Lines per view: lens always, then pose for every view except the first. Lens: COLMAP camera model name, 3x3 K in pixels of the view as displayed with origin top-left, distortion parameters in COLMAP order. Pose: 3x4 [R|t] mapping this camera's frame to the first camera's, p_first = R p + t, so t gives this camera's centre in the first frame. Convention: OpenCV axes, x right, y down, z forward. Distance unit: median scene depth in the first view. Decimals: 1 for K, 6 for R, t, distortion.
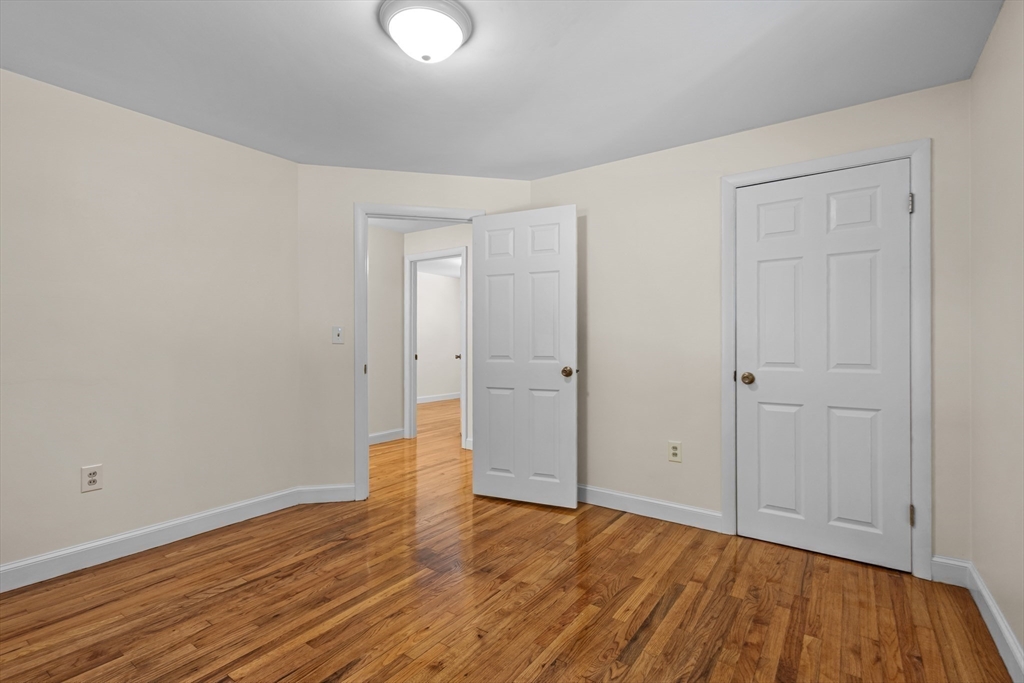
lens RADIAL K [[458.7, 0, 512.0], [0, 458.7, 341.5], [0, 0, 1]] dist [0.000151, -0.000312]
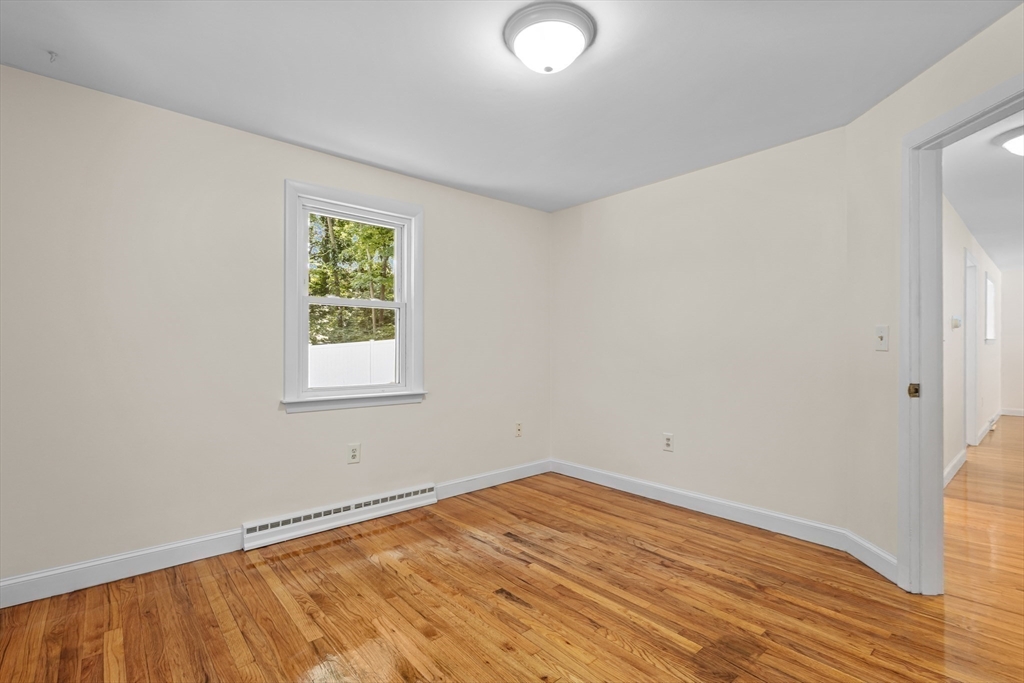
lens RADIAL K [[472.6, 0, 528.1], [0, 472.6, 344.9], [0, 0, 1]] dist [0.002684, 0.000046]
pose [[-0.201762, -0.006941, -0.979410, 0.661980], [-0.000477, 0.999975, -0.006988, 0.002980], [0.979434, -0.000943, -0.201760, 0.912098]]
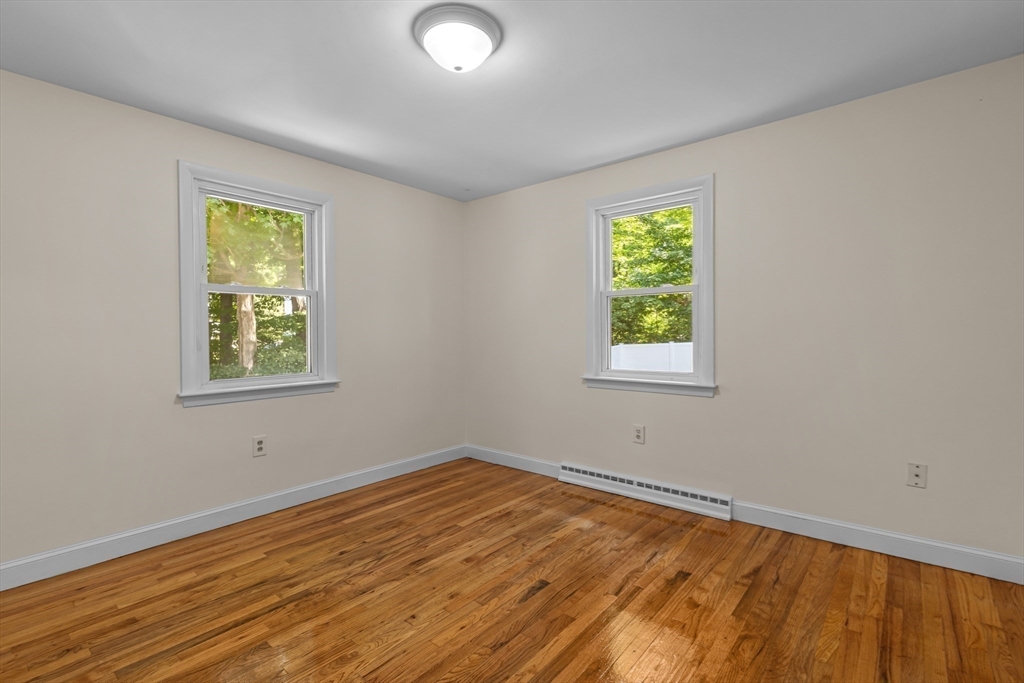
lens RADIAL K [[470.5, 0, 507.6], [0, 470.5, 338.7], [0, 0, 1]] dist [0.002620, -0.000248]
pose [[-0.997186, 0.005491, 0.074766, -0.292331], [0.006309, 0.999923, 0.010707, -0.004780], [-0.074702, 0.011149, -0.997144, 1.622222]]
